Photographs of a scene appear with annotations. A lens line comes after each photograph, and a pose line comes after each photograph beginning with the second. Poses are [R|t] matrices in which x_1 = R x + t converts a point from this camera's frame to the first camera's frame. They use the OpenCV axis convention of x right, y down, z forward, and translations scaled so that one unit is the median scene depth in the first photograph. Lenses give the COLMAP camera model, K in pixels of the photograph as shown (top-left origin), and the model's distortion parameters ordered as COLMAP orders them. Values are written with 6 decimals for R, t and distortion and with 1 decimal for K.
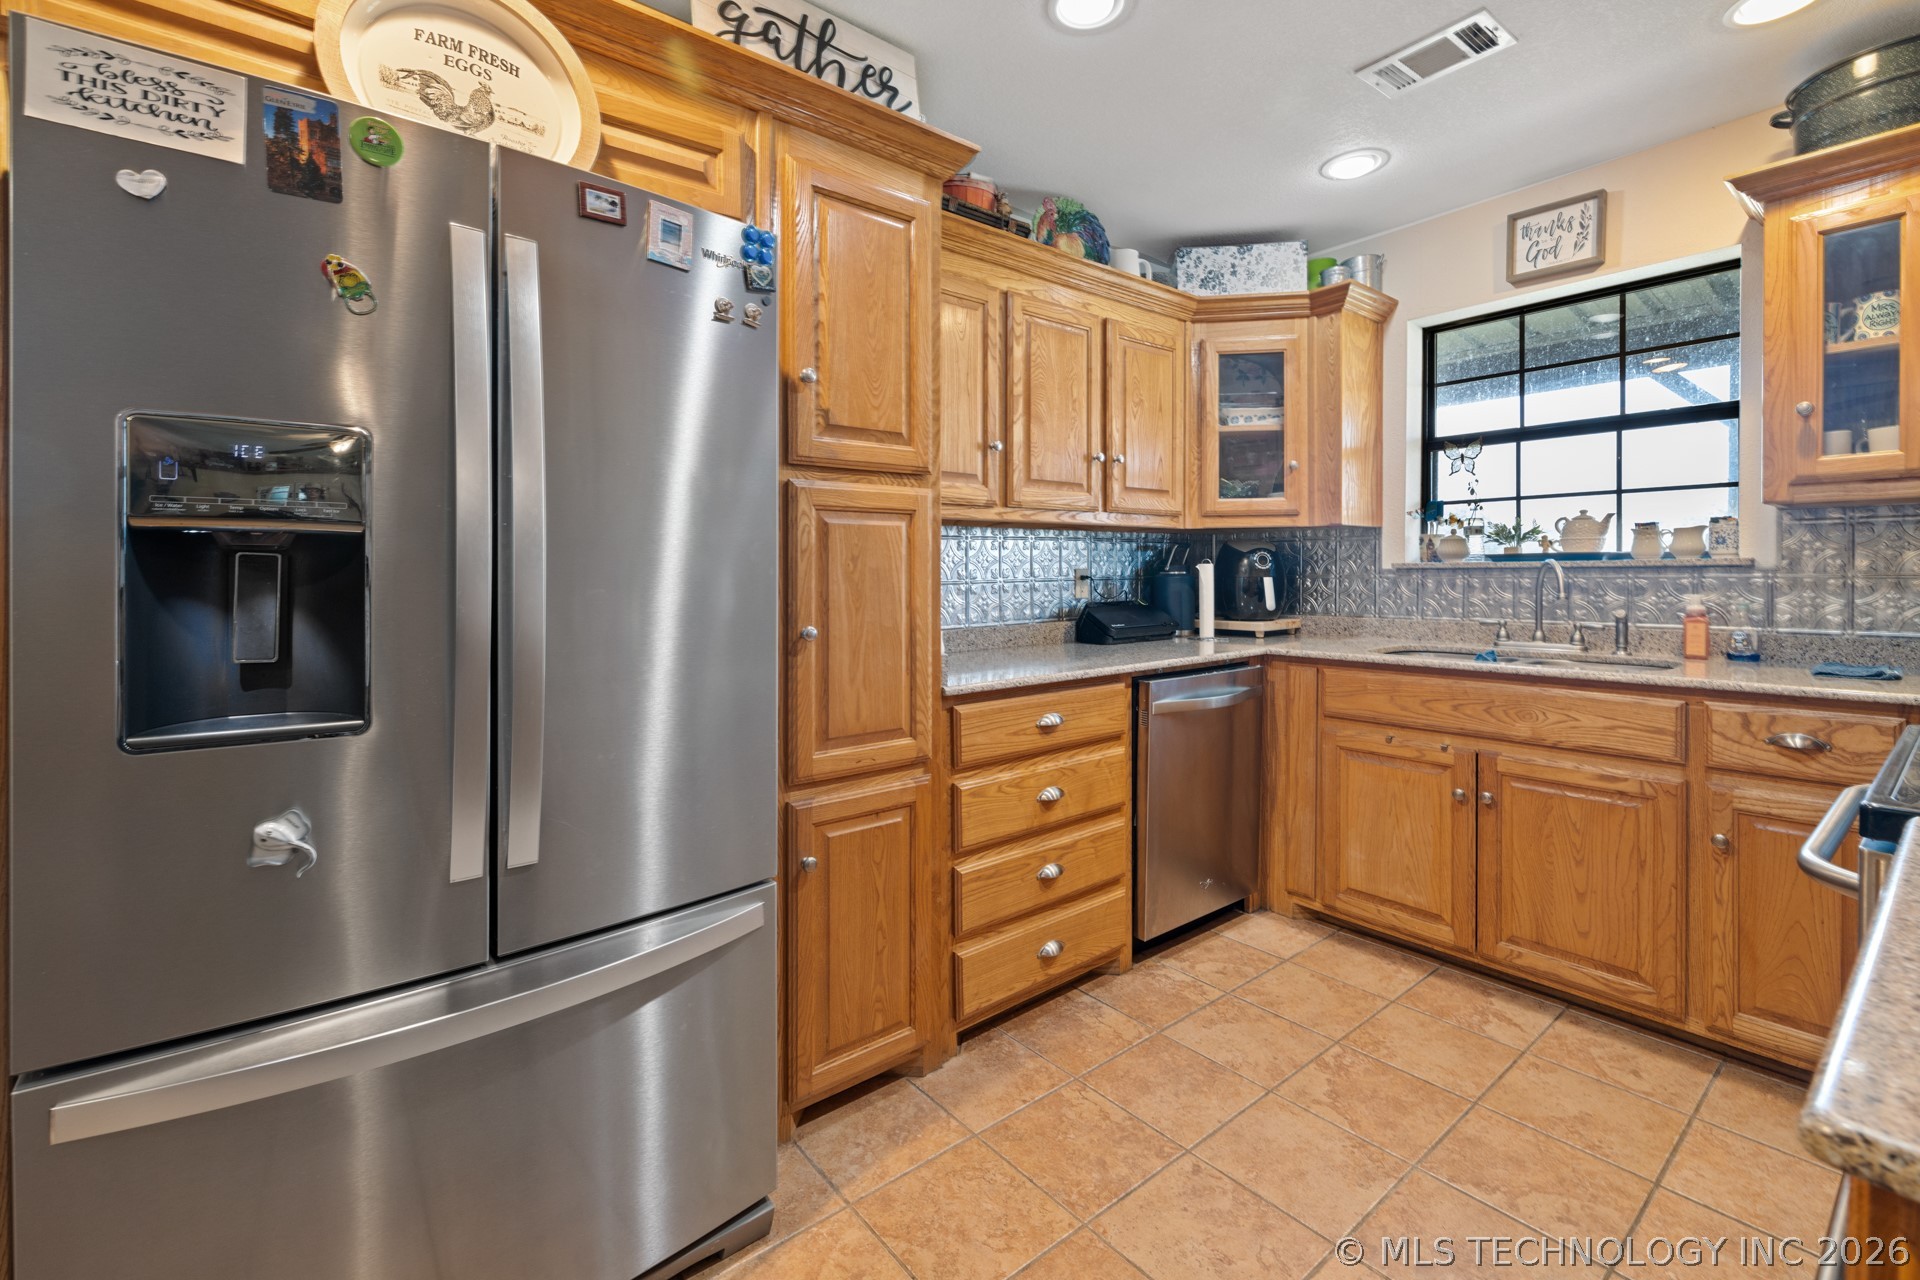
lens RADIAL K [[826.6, 0, 942.5], [0, 826.6, 580.6], [0, 0, 1]] dist [0.001599, -0.000224]
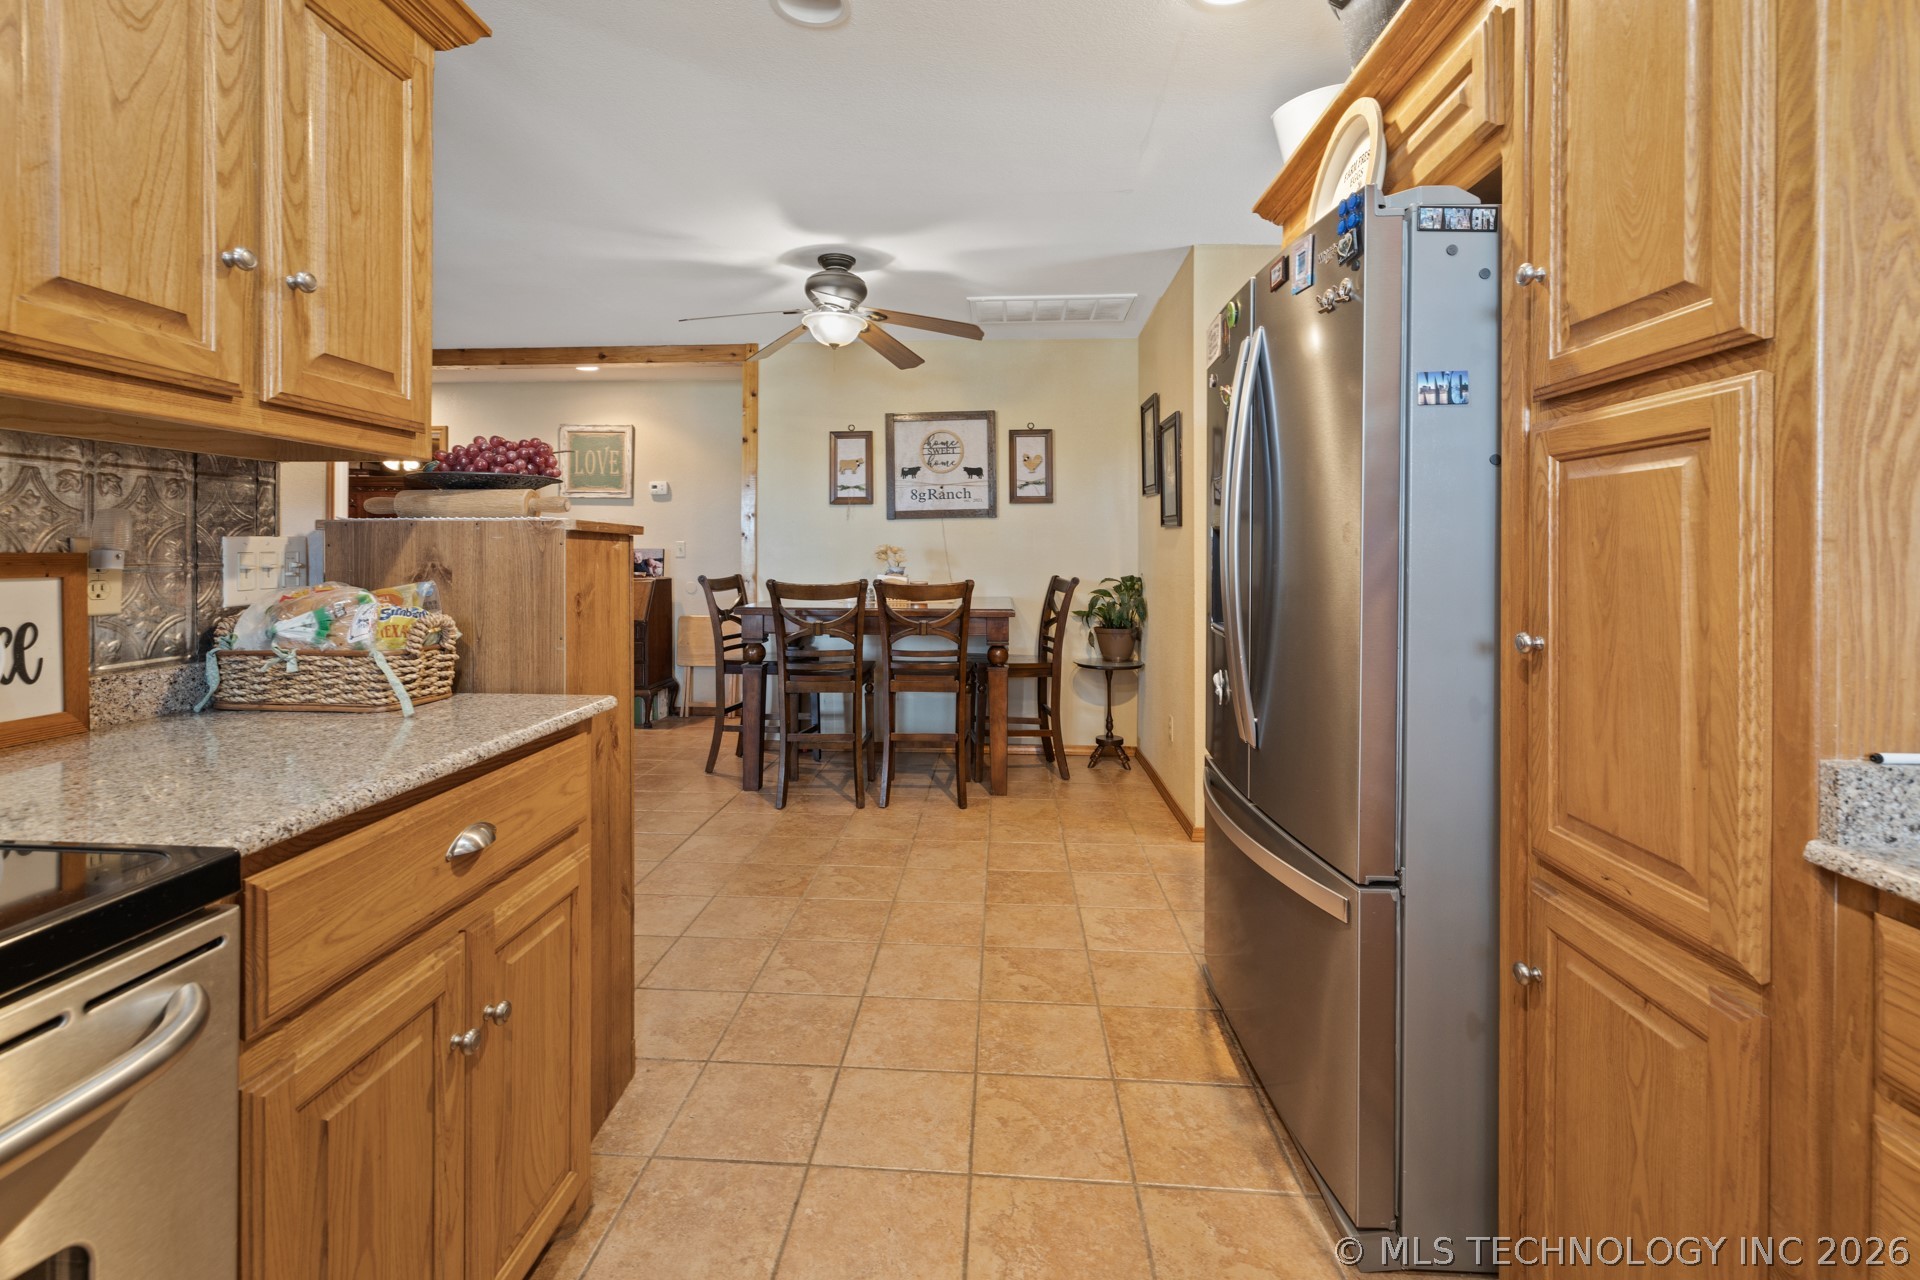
lens RADIAL K [[826.6, 0, 946.9], [0, 826.6, 554.2], [0, 0, 1]] dist [0.001599, -0.000224]
pose [[-0.661924, 0.010264, -0.749500, 0.592509], [-0.007654, 0.999762, 0.020450, -0.018639], [0.749531, 0.019273, -0.661688, 0.944315]]
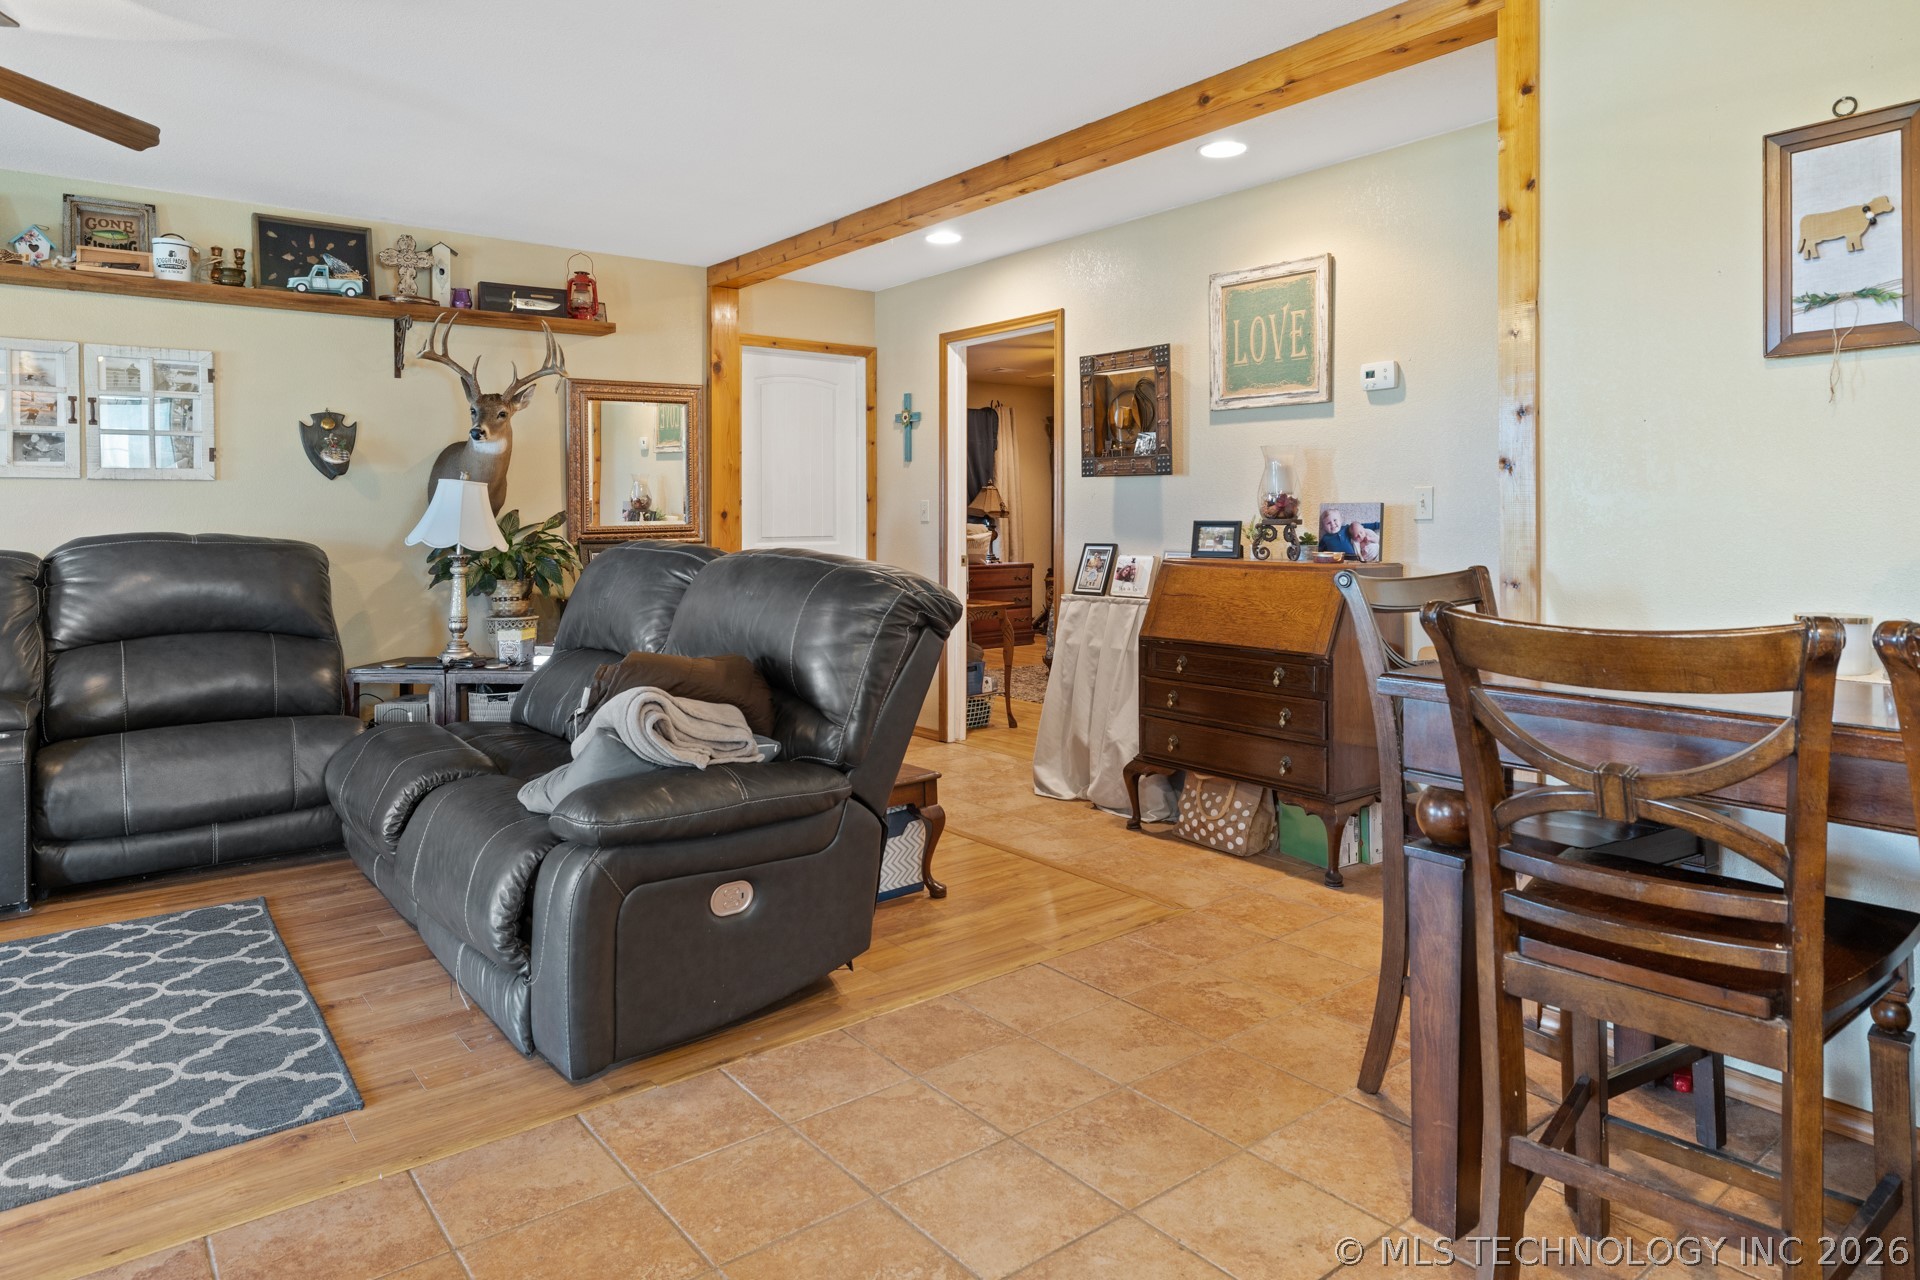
lens RADIAL K [[1160.9, 0, 968.9], [0, 1160.9, 514.6], [0, 0, 1]] dist [-0.005273, 0.001385]
pose [[-0.999758, 0.018185, -0.012398, -0.253316], [0.017966, 0.999684, 0.017584, 0.004634], [0.012714, 0.017357, -0.999769, 0.150551]]
